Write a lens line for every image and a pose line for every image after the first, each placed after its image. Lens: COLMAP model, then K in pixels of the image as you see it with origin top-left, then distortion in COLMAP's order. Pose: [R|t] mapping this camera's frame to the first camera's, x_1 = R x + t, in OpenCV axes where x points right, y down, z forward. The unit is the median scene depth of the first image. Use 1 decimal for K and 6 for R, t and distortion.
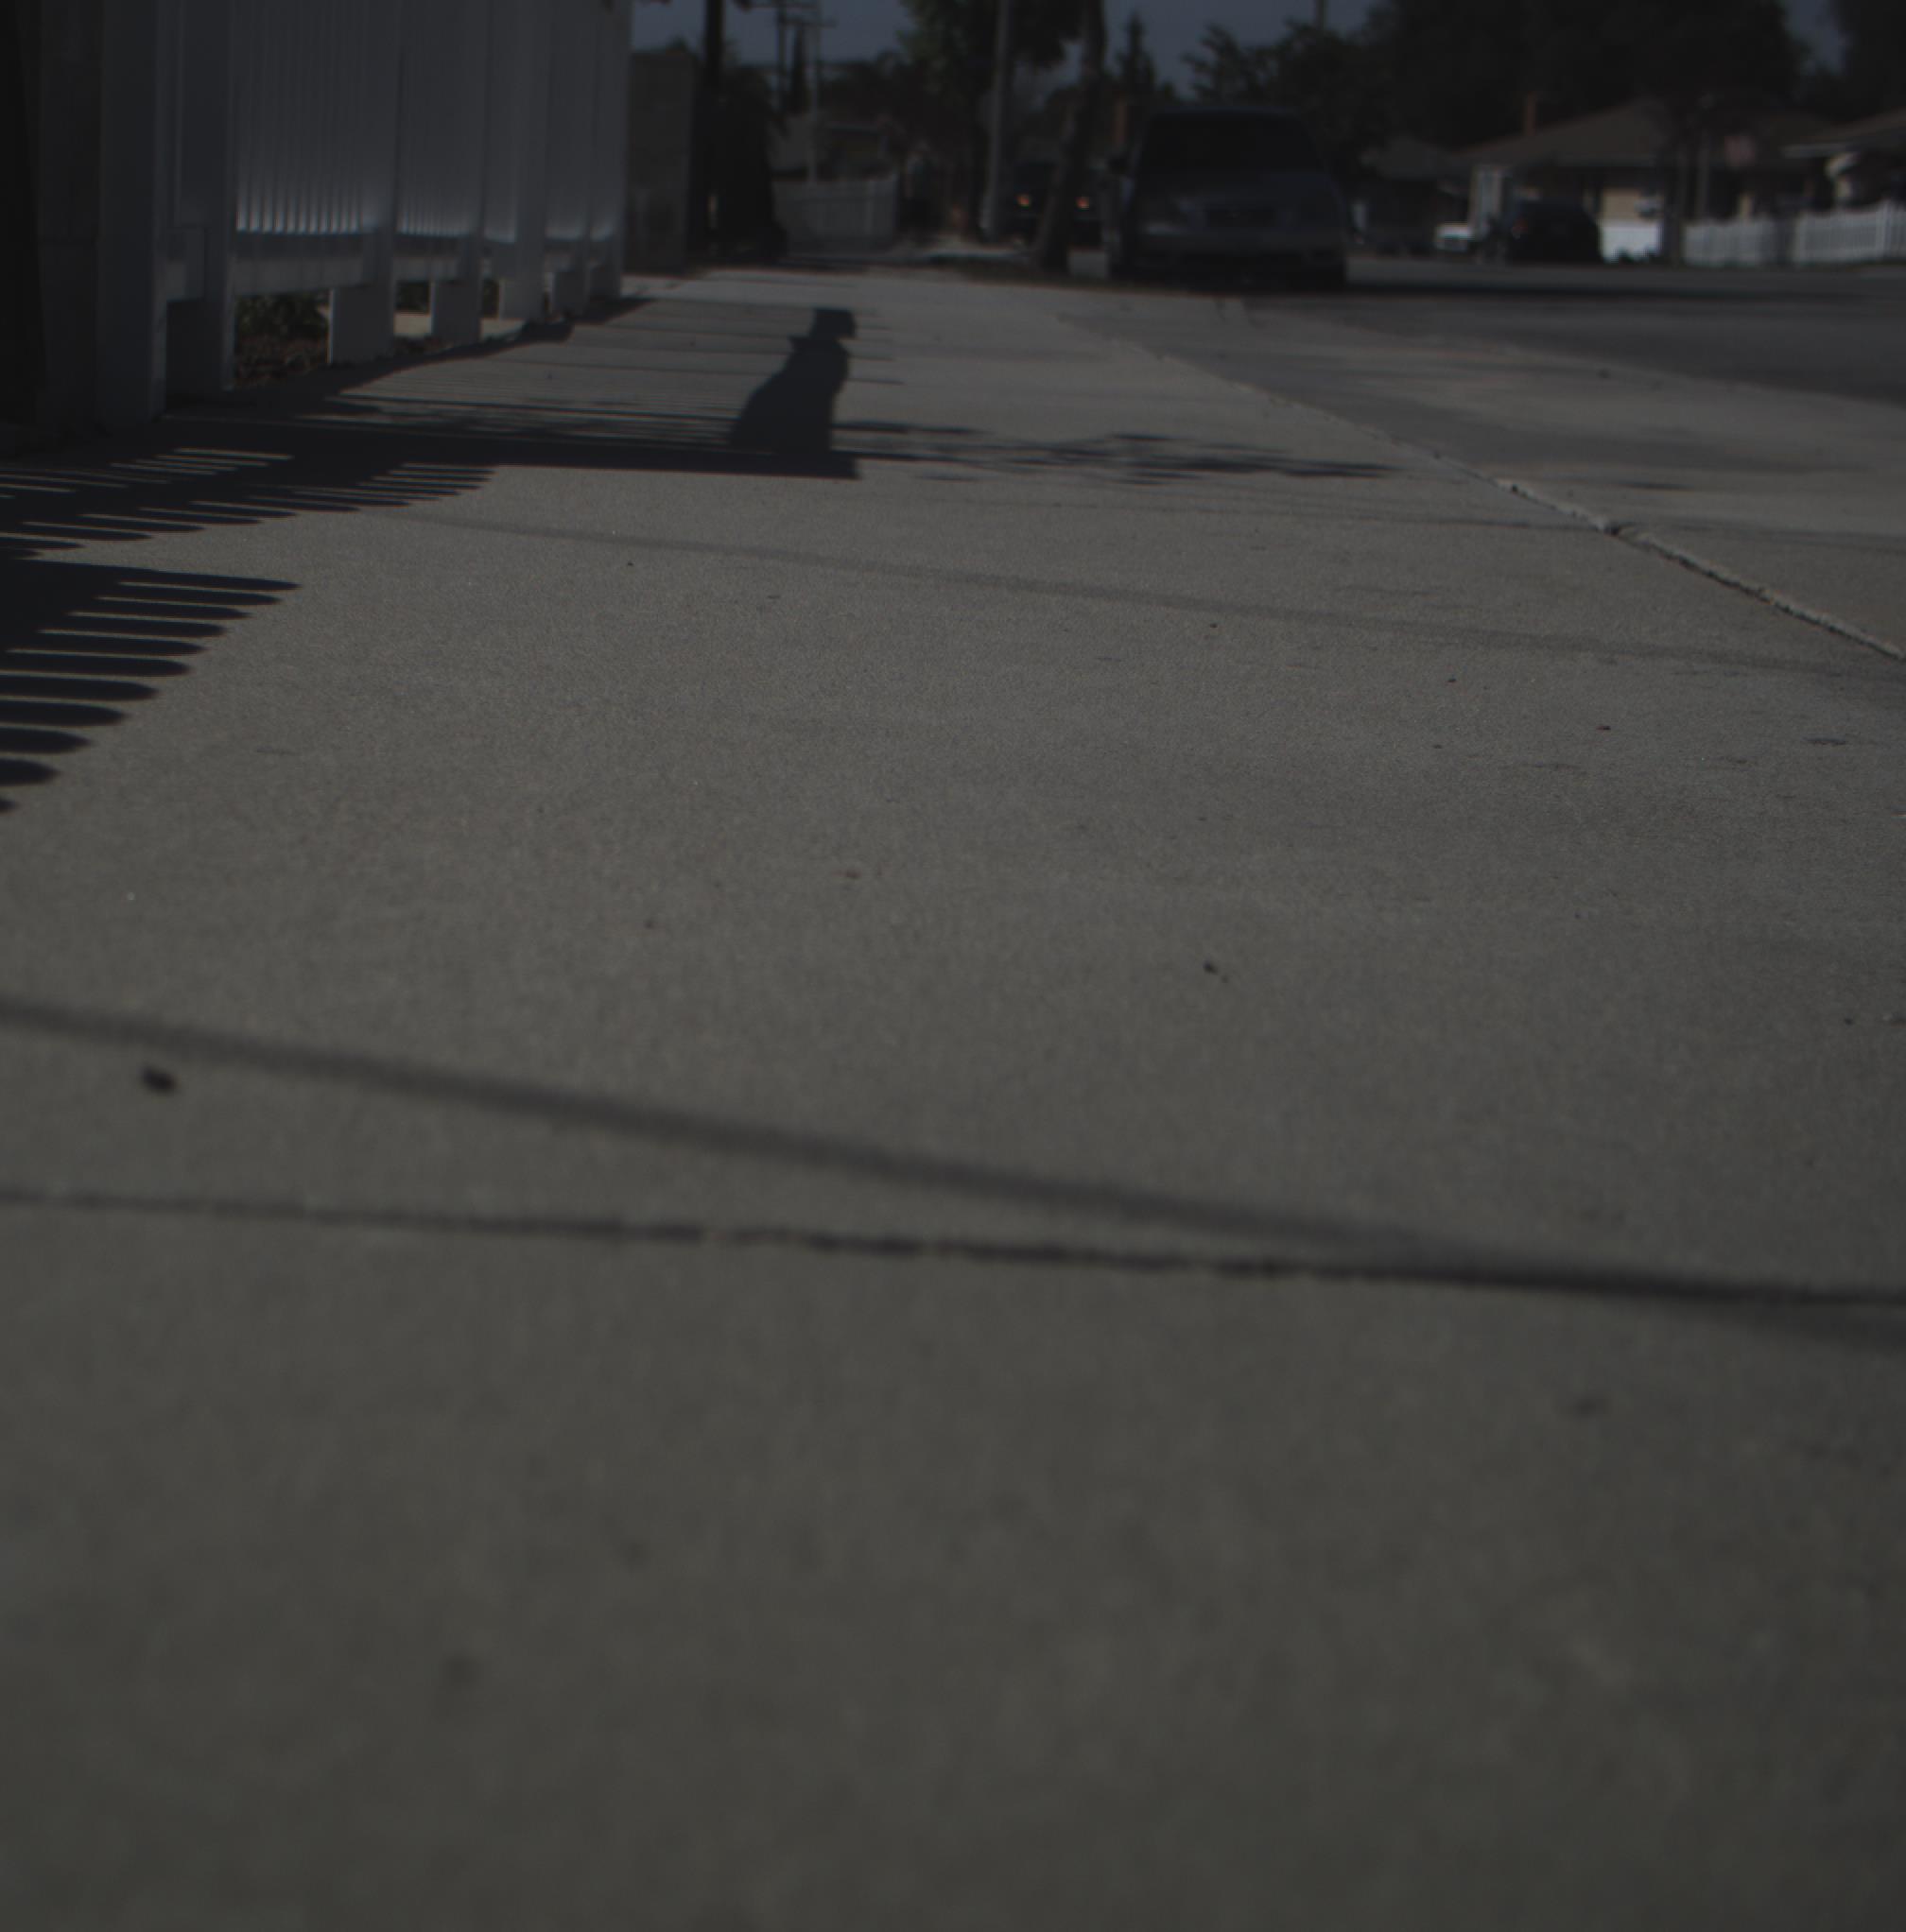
lens RADIAL K [[4257.8, 0, 953.0], [0, 4257.8, 966.0], [0, 0, 1]] dist [-0.096425, 0.278425]
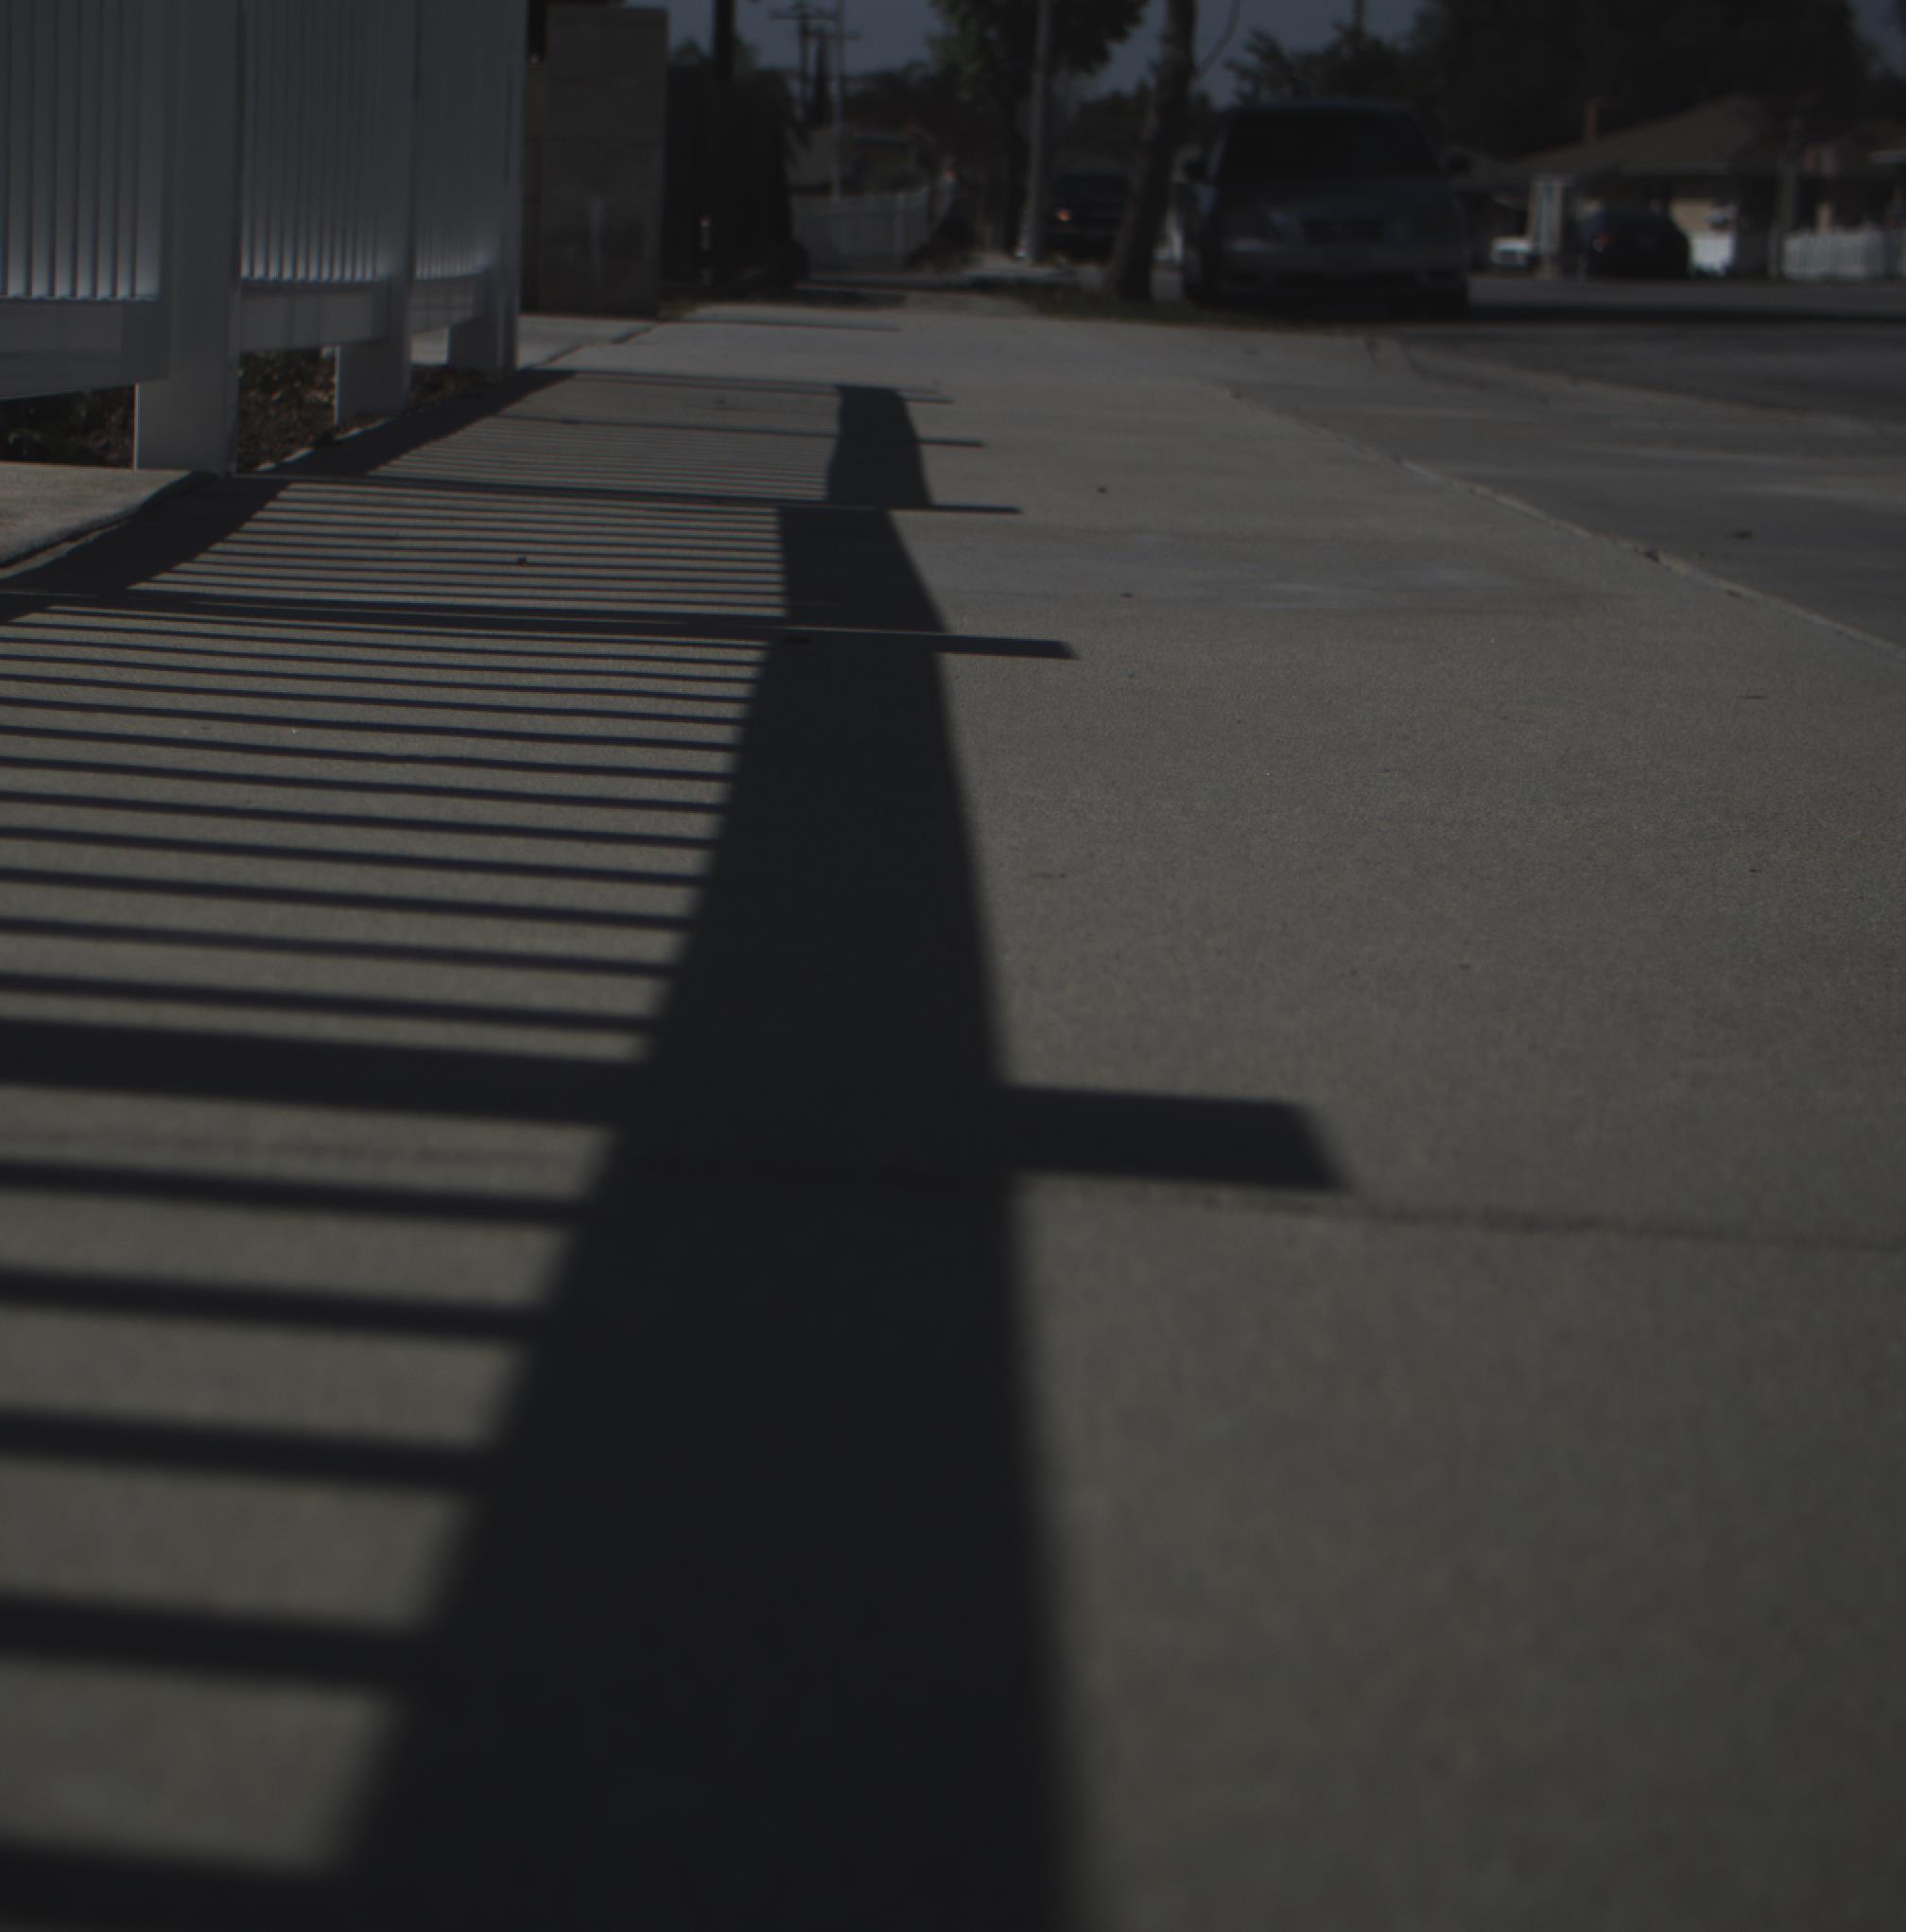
lens RADIAL K [[4257.8, 0, 953.0], [0, 4257.8, 966.0], [0, 0, 1]] dist [-0.096425, 0.278425]
pose [[0.999957, -0.006301, -0.006858, -0.002483], [0.006275, 0.999973, -0.003915, -0.013614], [0.006882, 0.003872, 0.999969, 0.077370]]
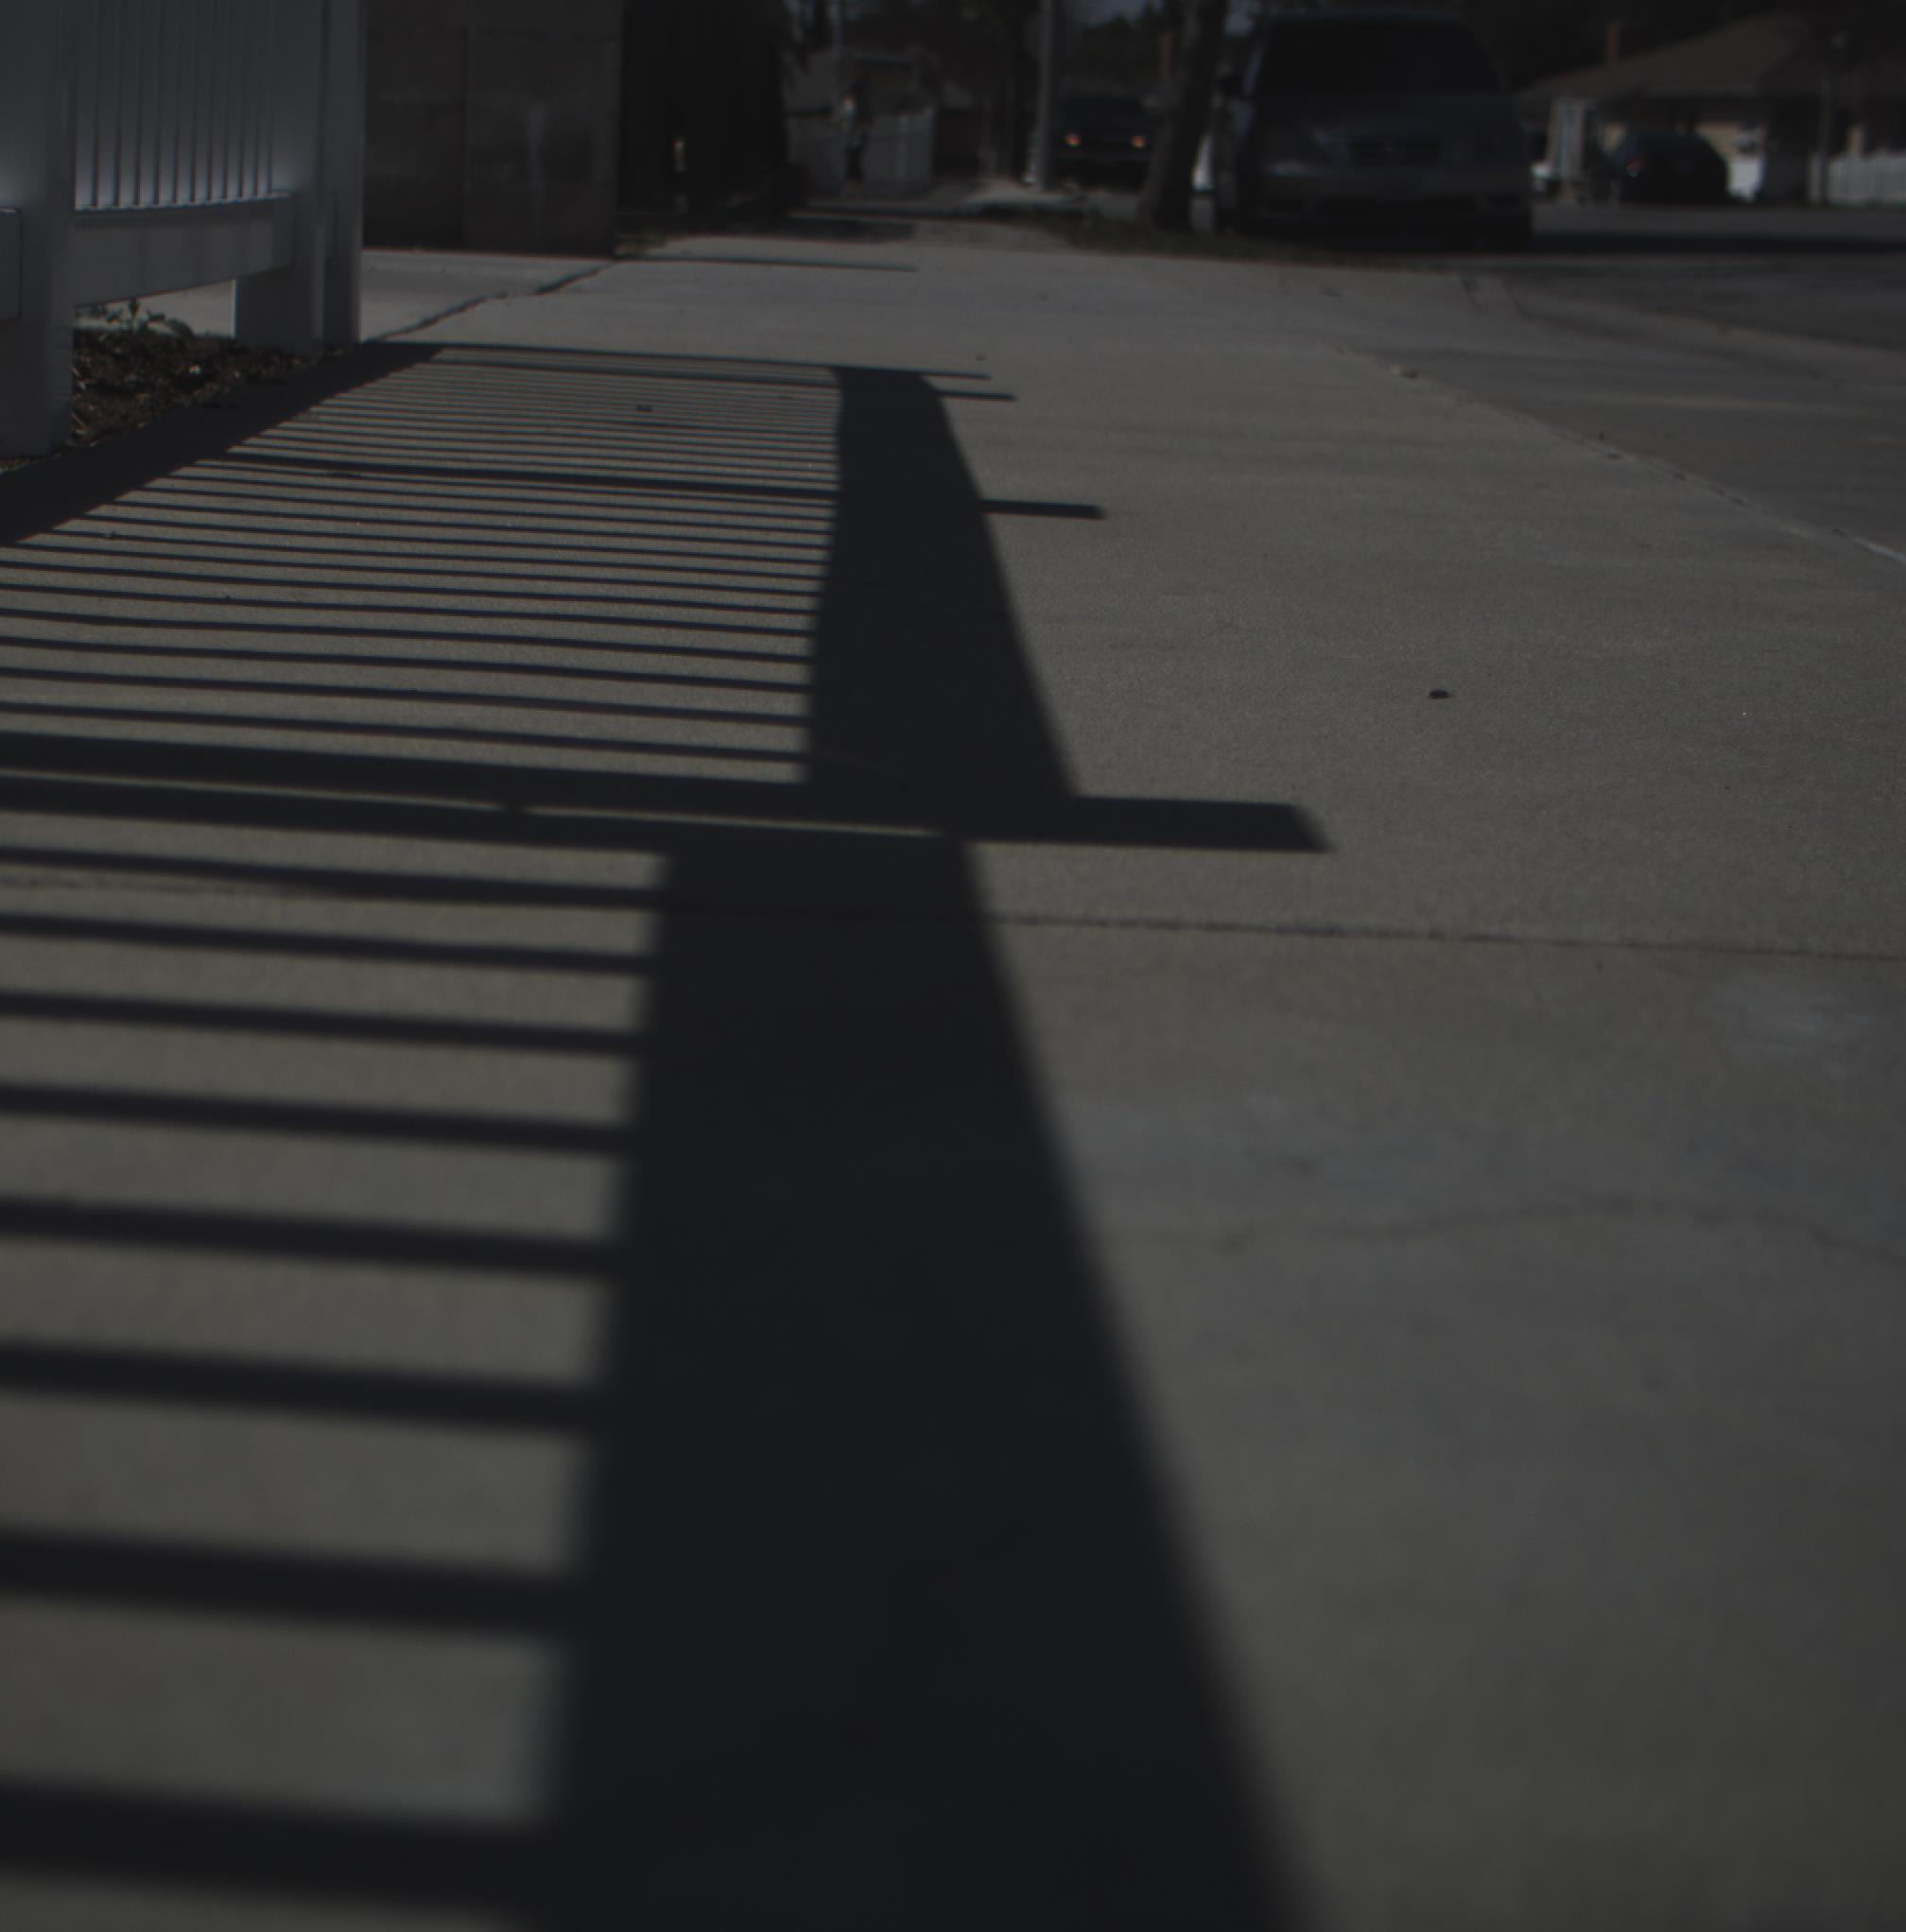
lens RADIAL K [[4257.8, 0, 953.0], [0, 4257.8, 966.0], [0, 0, 1]] dist [-0.096425, 0.278425]
pose [[0.999942, -0.007868, -0.007379, -0.003681], [0.007963, 0.999885, 0.012903, -0.019889], [0.007276, -0.012961, 0.999890, 0.115065]]
